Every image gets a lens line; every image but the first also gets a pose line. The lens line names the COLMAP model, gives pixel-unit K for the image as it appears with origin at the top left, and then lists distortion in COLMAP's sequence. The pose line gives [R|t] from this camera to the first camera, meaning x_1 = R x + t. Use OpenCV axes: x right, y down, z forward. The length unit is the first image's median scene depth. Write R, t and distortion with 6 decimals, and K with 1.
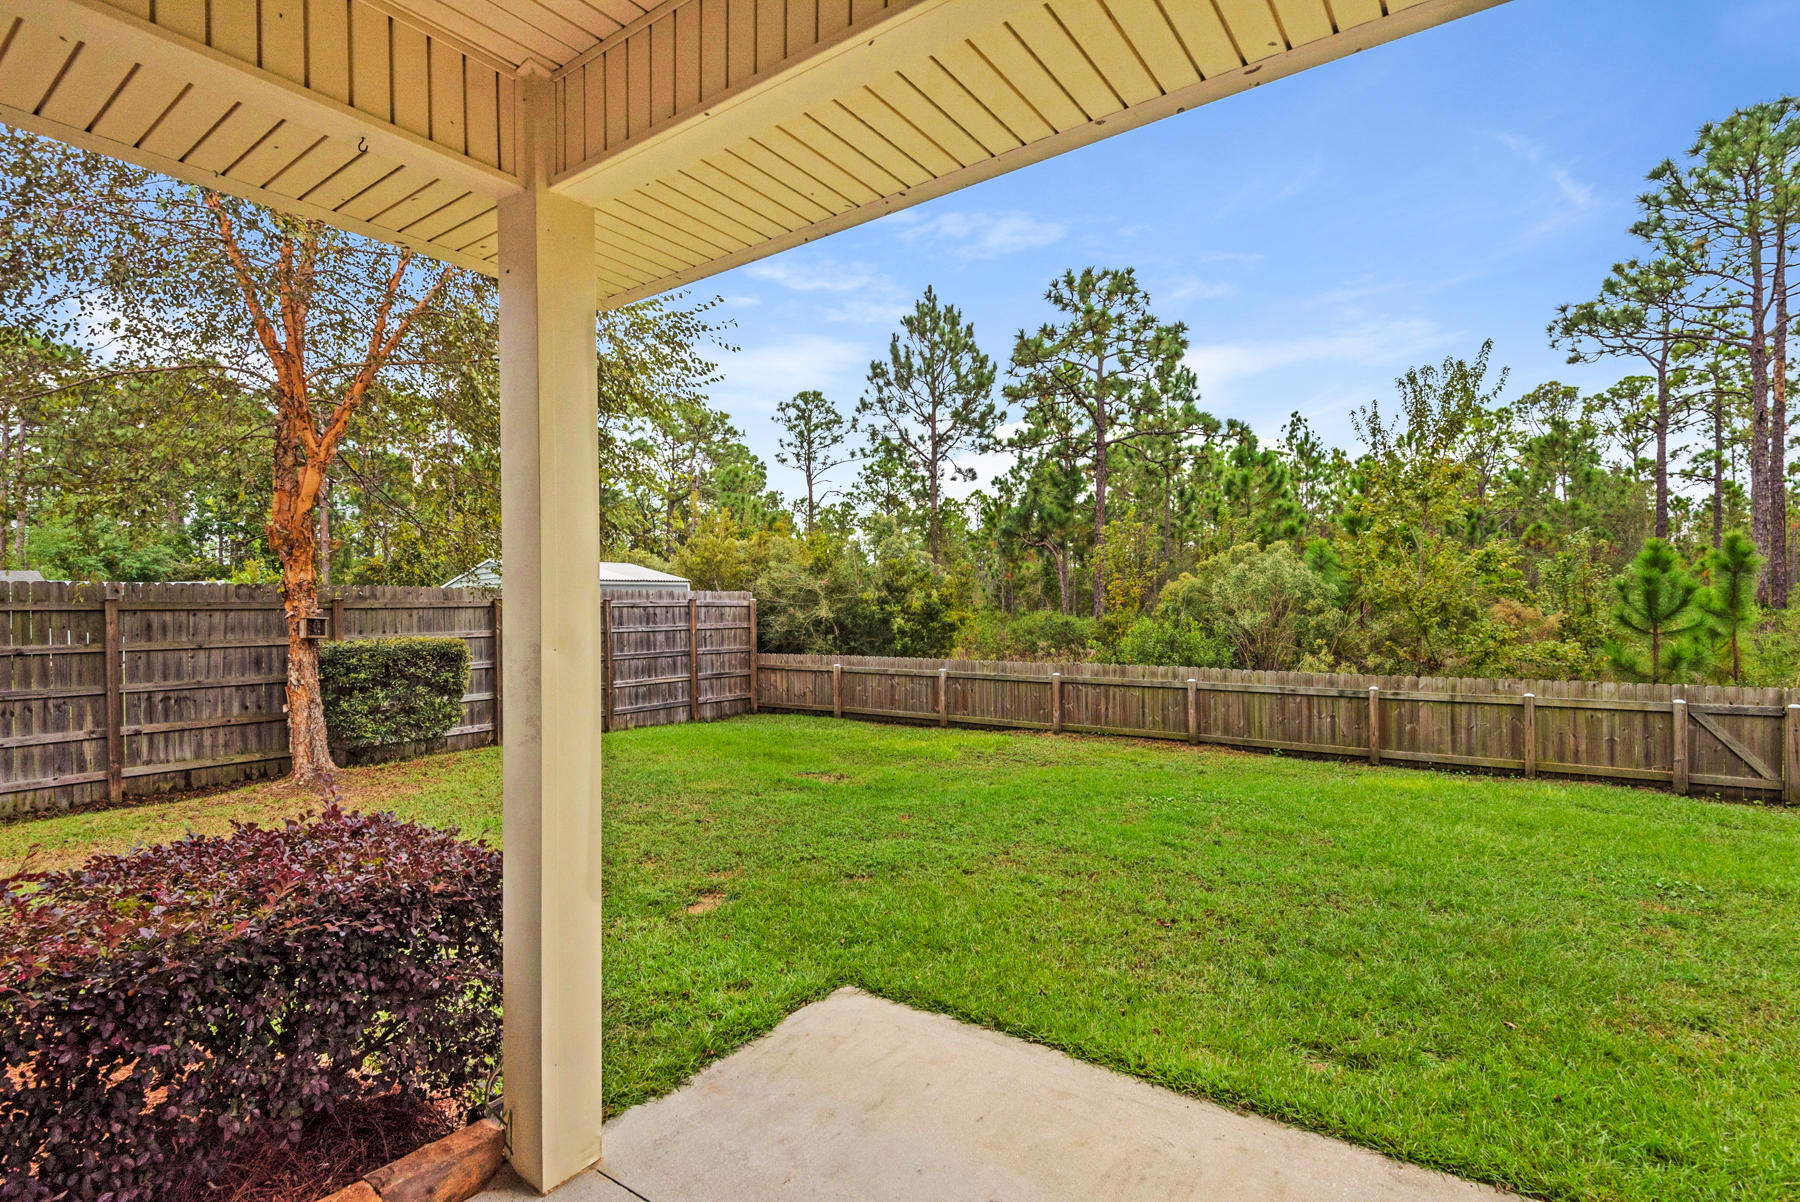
lens RADIAL K [[852.9, 0, 917.4], [0, 852.9, 609.0], [0, 0, 1]] dist [0.004846, -0.011850]
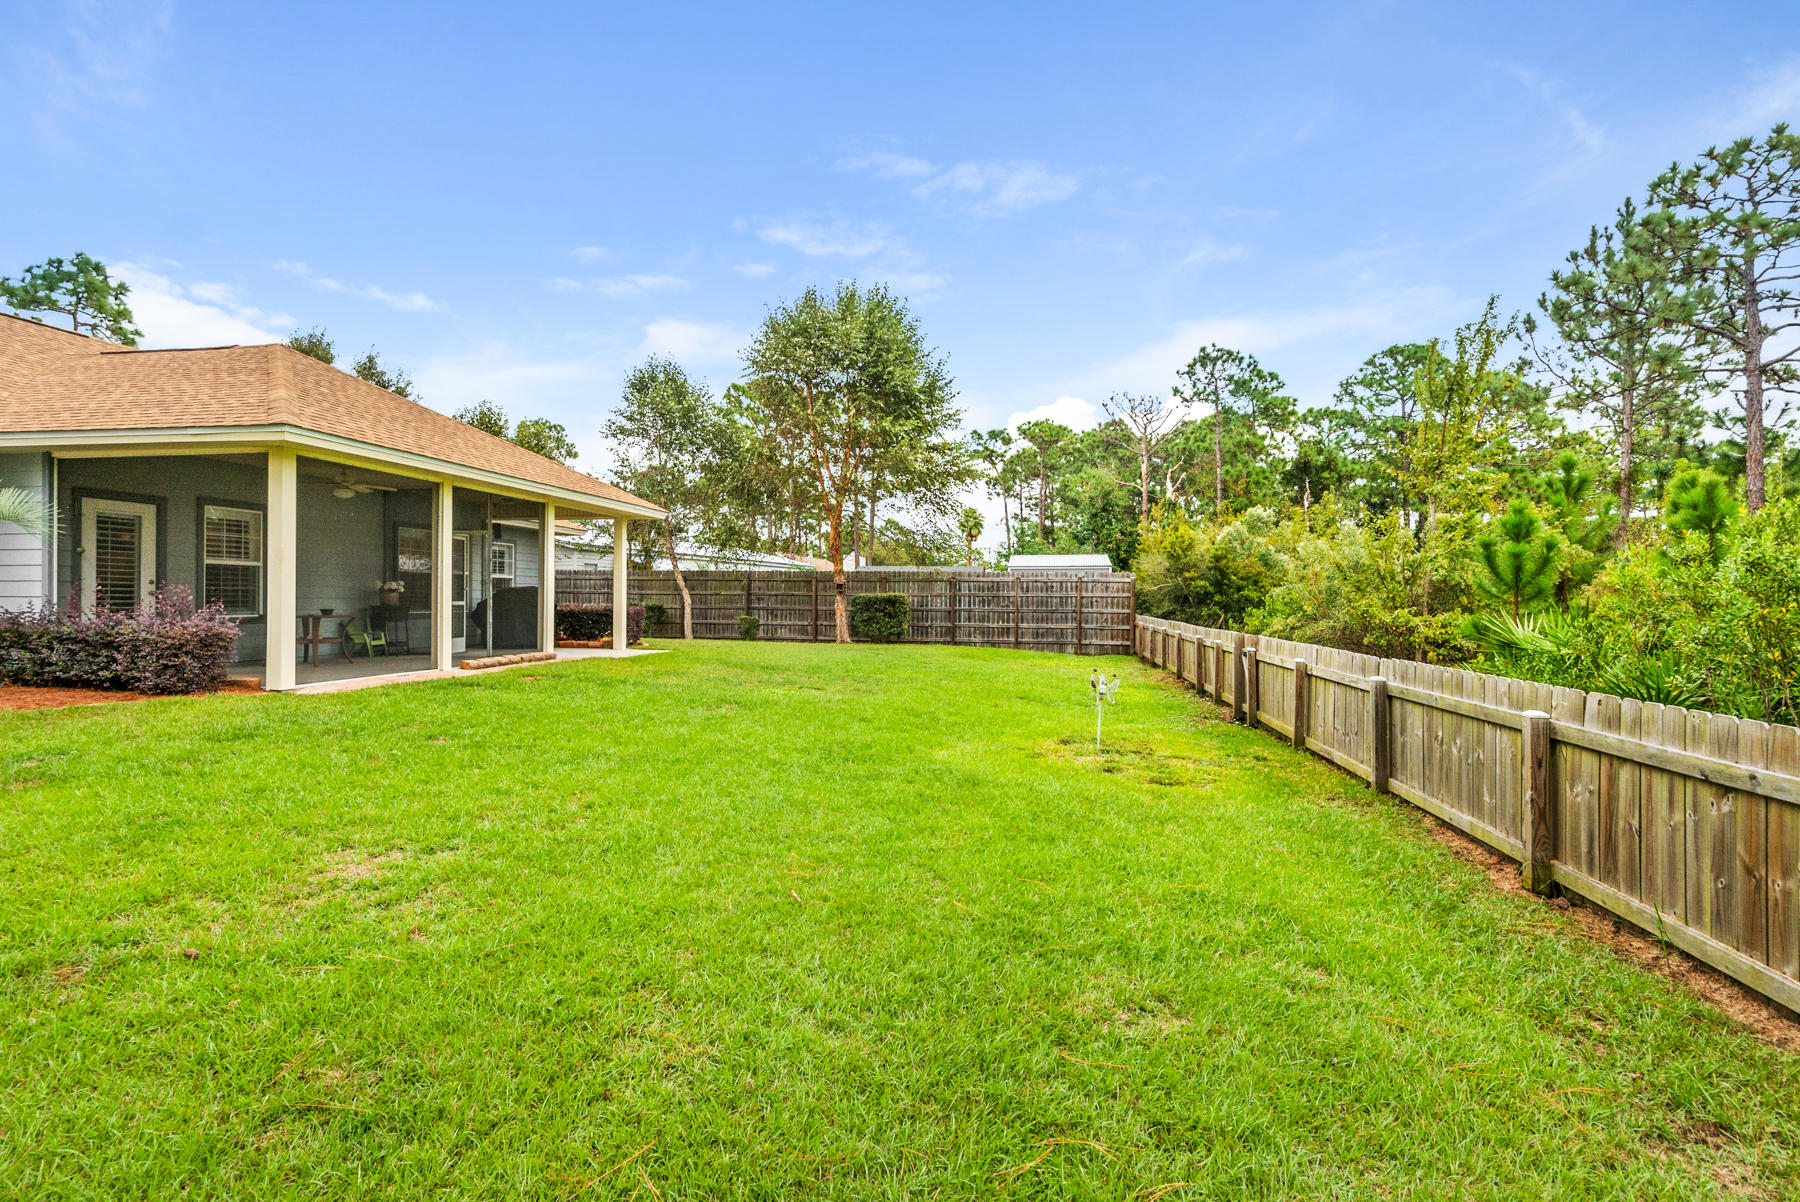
lens RADIAL K [[865.7, 0, 900.1], [0, 865.7, 590.6], [0, 0, 1]] dist [-0.005589, -0.007179]
pose [[0.452478, 0.001958, -0.891774, 1.023420], [-0.008544, 0.999961, -0.002139, 0.020019], [0.891735, 0.008588, 0.452477, -0.014106]]
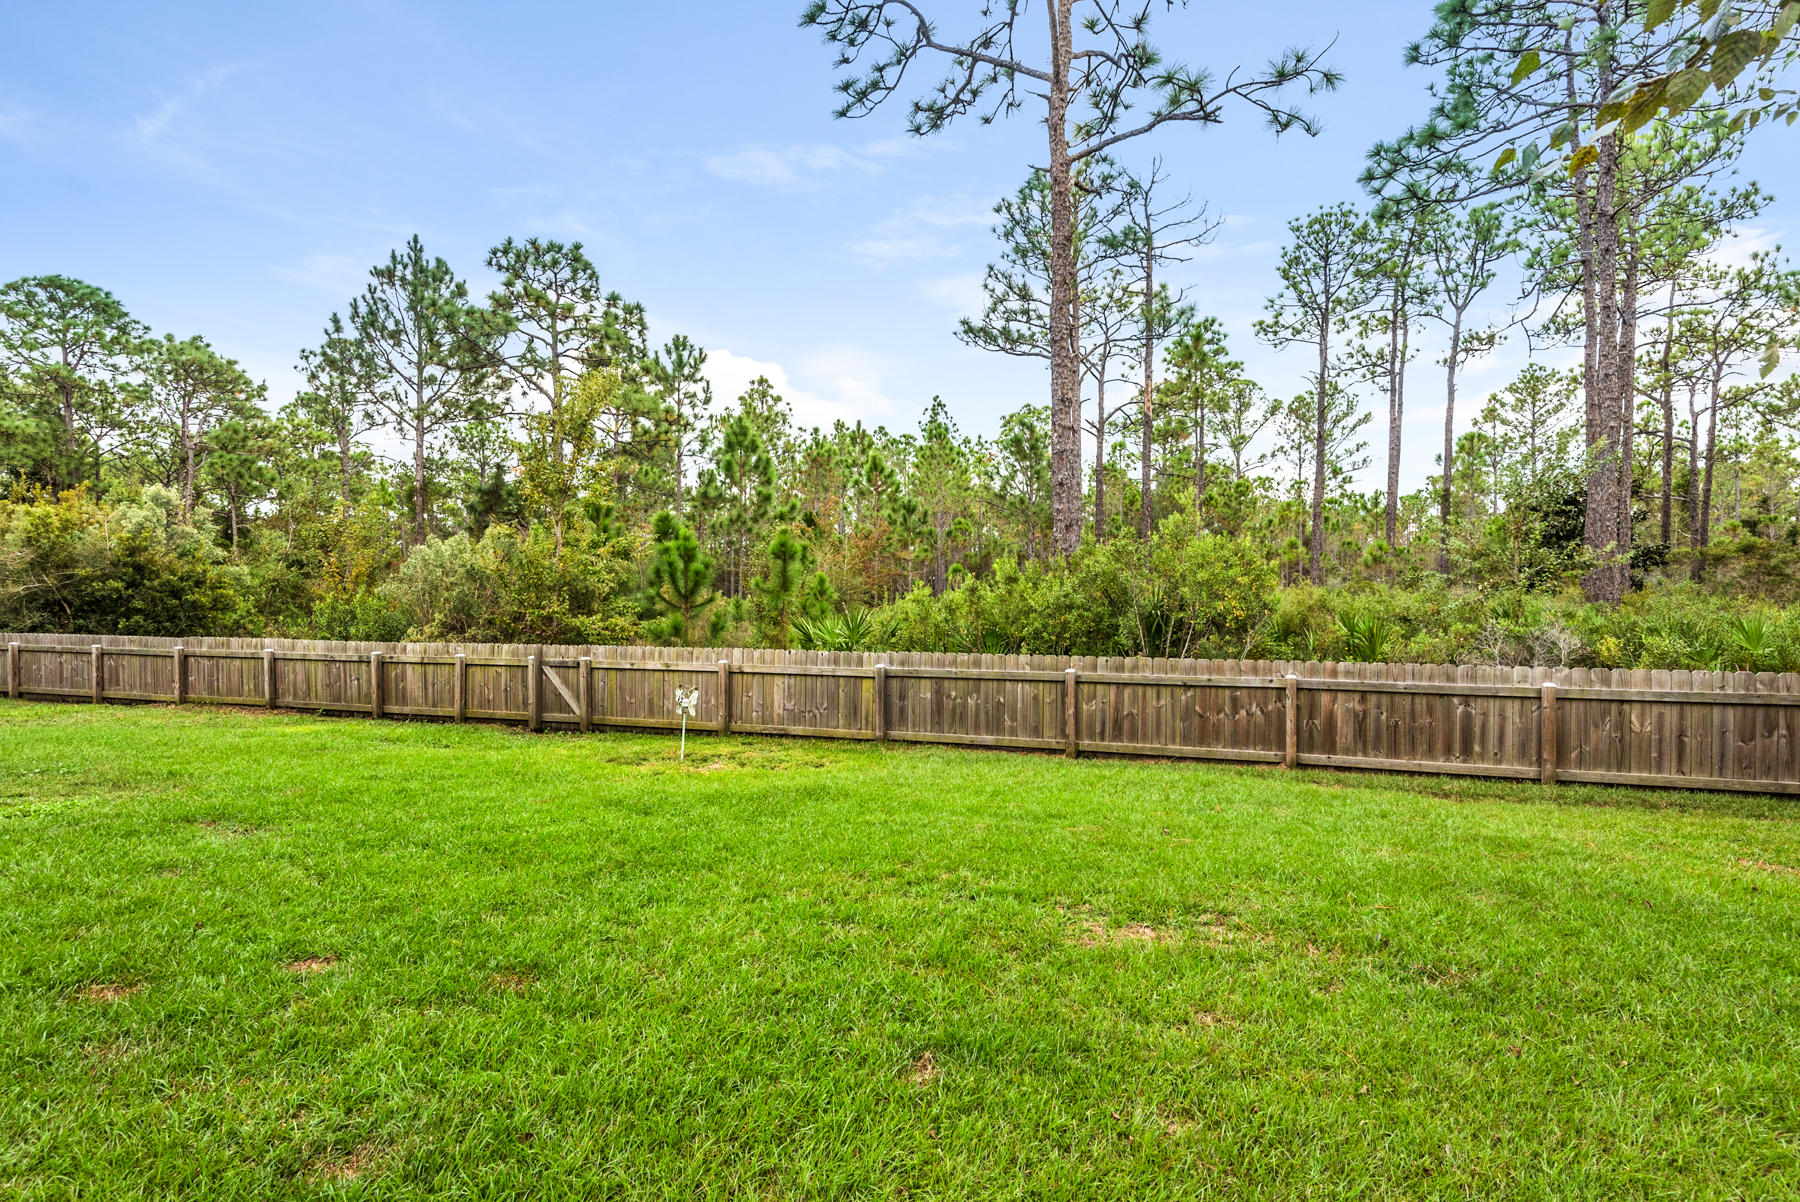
lens RADIAL K [[914.7, 0, 903.7], [0, 914.7, 618.7], [0, 0, 1]] dist [0.004064, -0.003980]
pose [[0.964888, -0.005650, 0.262603, 0.609678], [-0.002229, 0.999557, 0.029694, 0.006069], [-0.262654, -0.029237, 0.964447, -0.251332]]
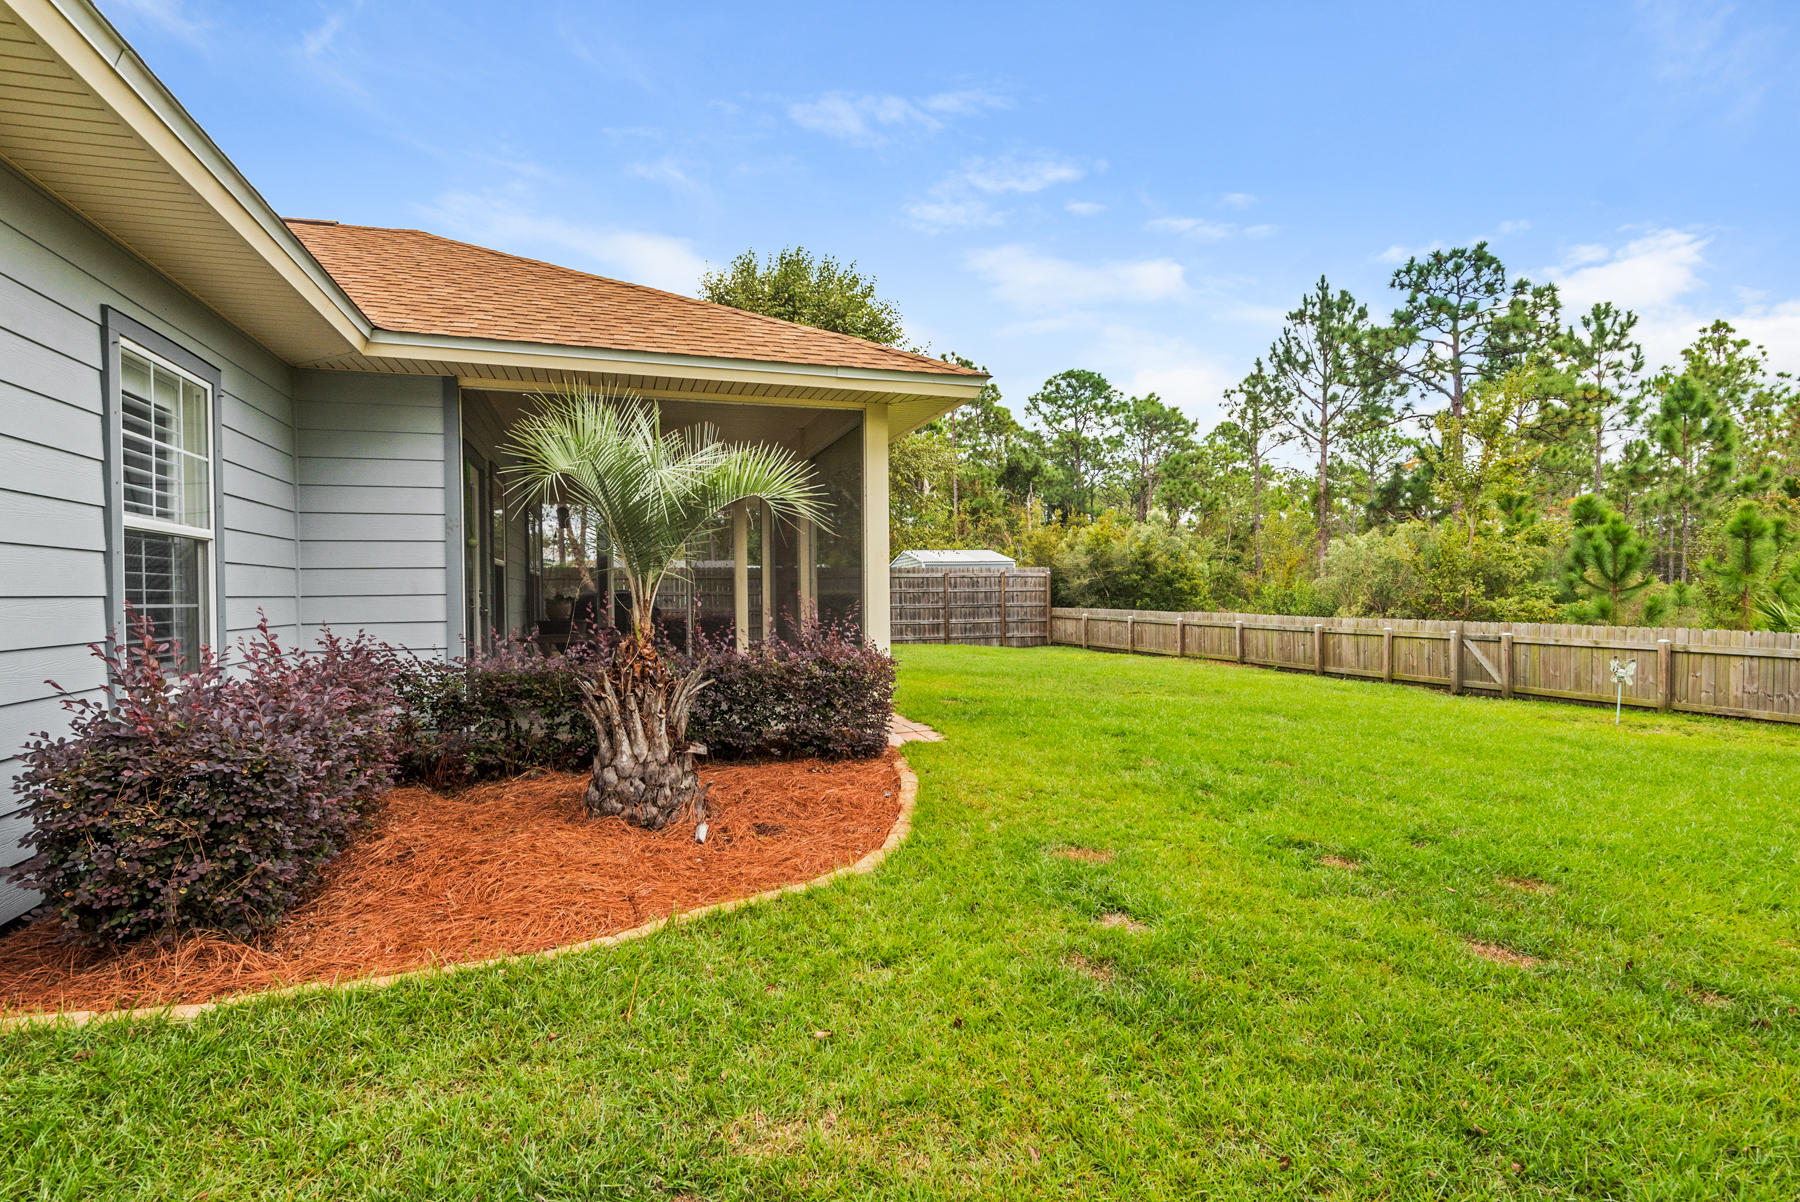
lens RADIAL K [[865.7, 0, 904.0], [0, 865.7, 603.3], [0, 0, 1]] dist [-0.005589, -0.007179]
pose [[0.798196, 0.006242, -0.602366, 0.589186], [0.006987, 0.999783, 0.019619, 0.013596], [0.602358, -0.019869, 0.797979, -0.435751]]
